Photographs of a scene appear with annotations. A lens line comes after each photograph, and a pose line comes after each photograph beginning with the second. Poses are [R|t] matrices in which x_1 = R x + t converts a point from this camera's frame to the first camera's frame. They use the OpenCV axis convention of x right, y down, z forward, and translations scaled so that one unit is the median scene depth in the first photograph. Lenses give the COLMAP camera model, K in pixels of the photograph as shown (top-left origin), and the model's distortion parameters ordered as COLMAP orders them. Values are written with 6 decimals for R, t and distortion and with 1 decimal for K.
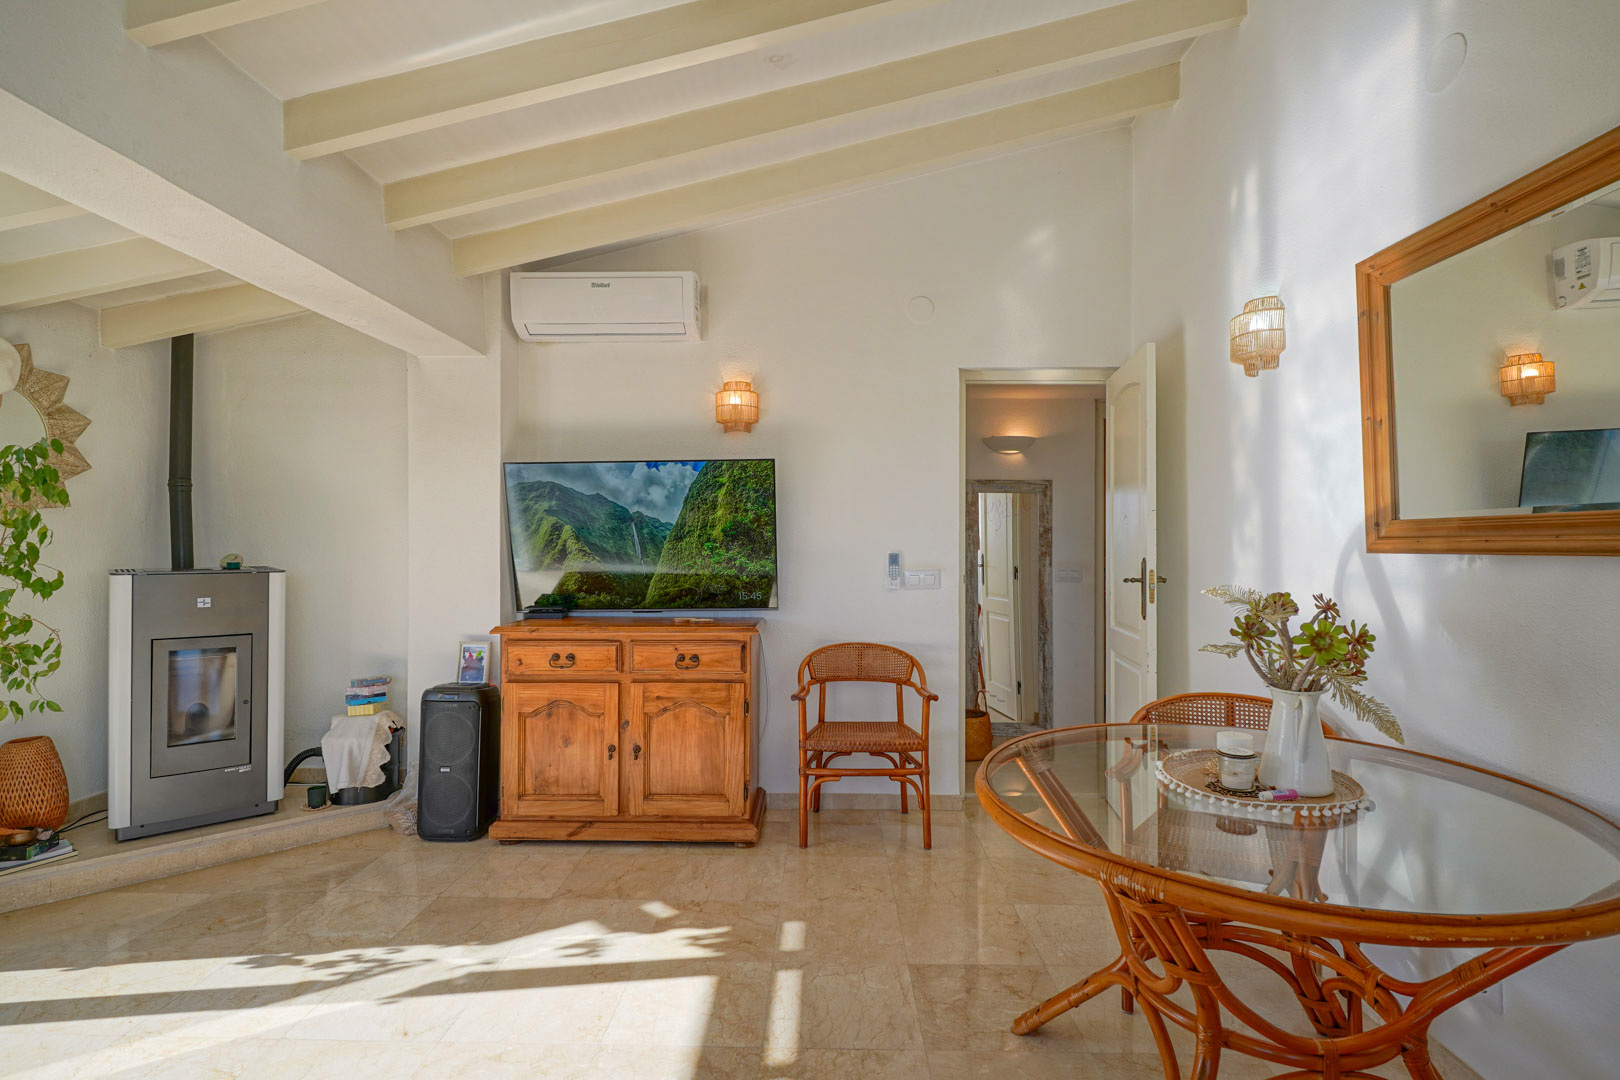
lens RADIAL K [[786.8, 0, 808.6], [0, 786.8, 549.7], [0, 0, 1]] dist [-0.002369, 0.000235]
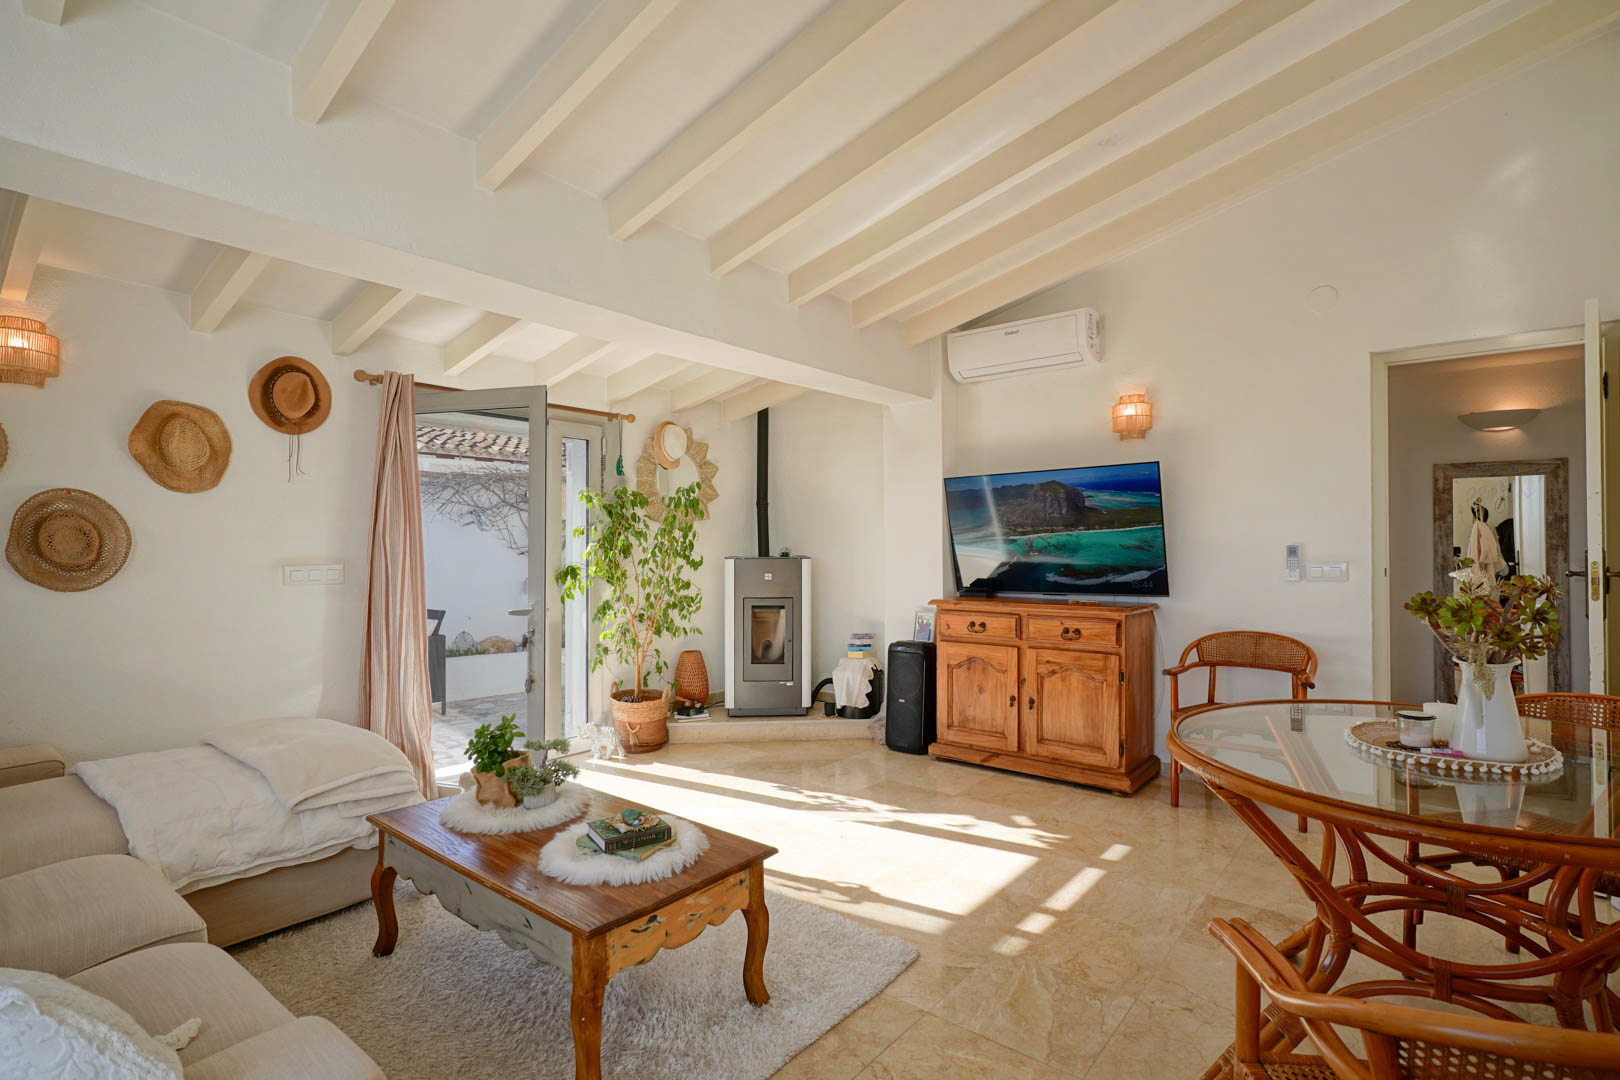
lens RADIAL K [[786.1, 0, 811.9], [0, 786.1, 561.6], [0, 0, 1]] dist [-0.011267, 0.000754]
pose [[0.786843, 0.008924, -0.617088, 0.275913], [0.000253, 0.999891, 0.014782, 0.011685], [0.617153, -0.011787, 0.786755, -0.199115]]
